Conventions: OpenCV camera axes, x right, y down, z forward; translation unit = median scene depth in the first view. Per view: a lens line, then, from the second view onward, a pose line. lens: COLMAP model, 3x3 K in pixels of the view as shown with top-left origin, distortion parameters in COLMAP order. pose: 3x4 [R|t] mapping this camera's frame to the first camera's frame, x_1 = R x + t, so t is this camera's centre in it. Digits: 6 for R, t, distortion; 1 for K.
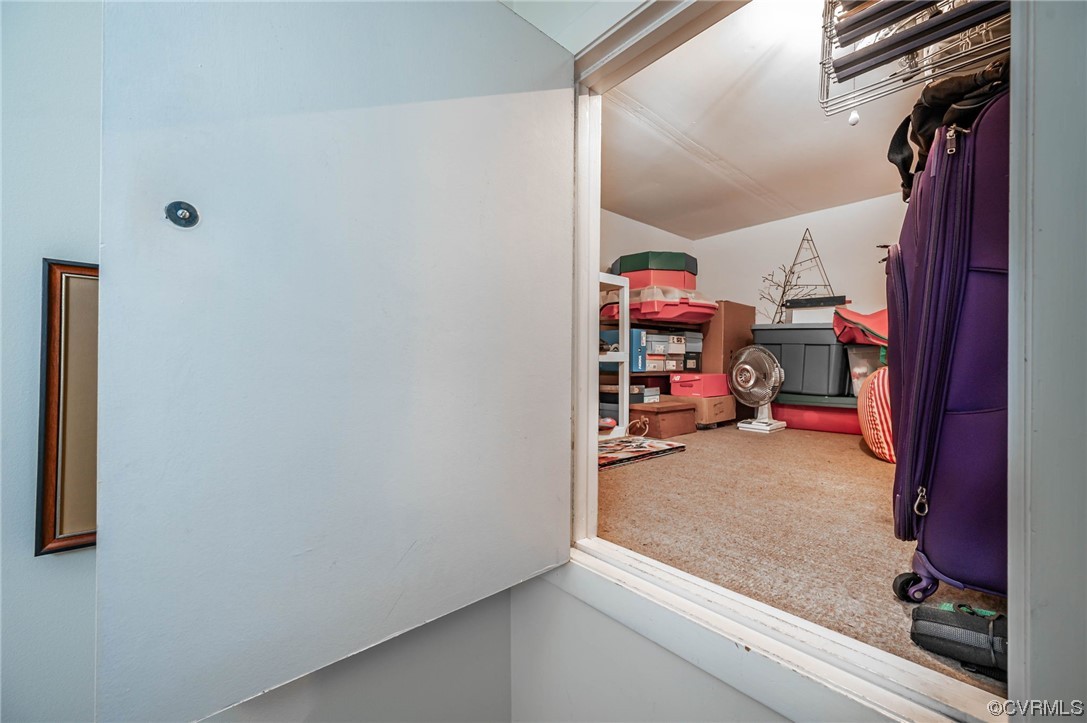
lens RADIAL K [[425.6, 0, 543.8], [0, 425.6, 364.0], [0, 0, 1]] dist [0.000025, -0.000207]
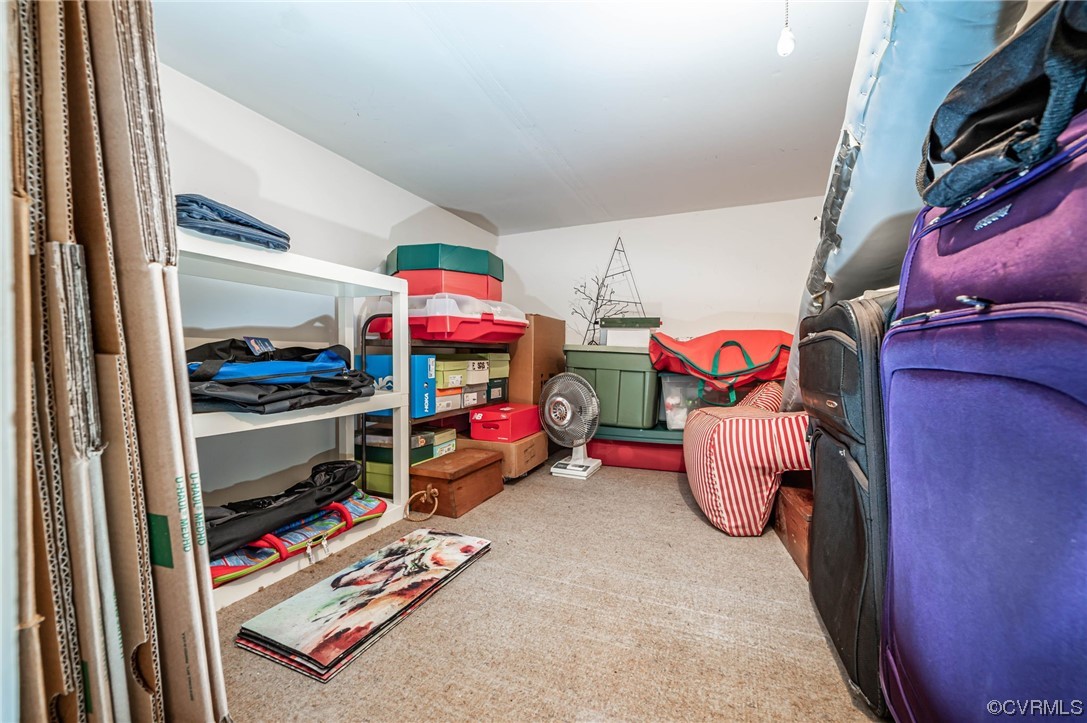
lens RADIAL K [[425.6, 0, 546.9], [0, 425.6, 357.6], [0, 0, 1]] dist [0.000025, -0.000207]
pose [[0.896318, -0.006925, 0.443357, 0.094060], [0.003820, 0.999962, 0.007896, -0.080729], [-0.443395, -0.005384, 0.896310, 0.288790]]
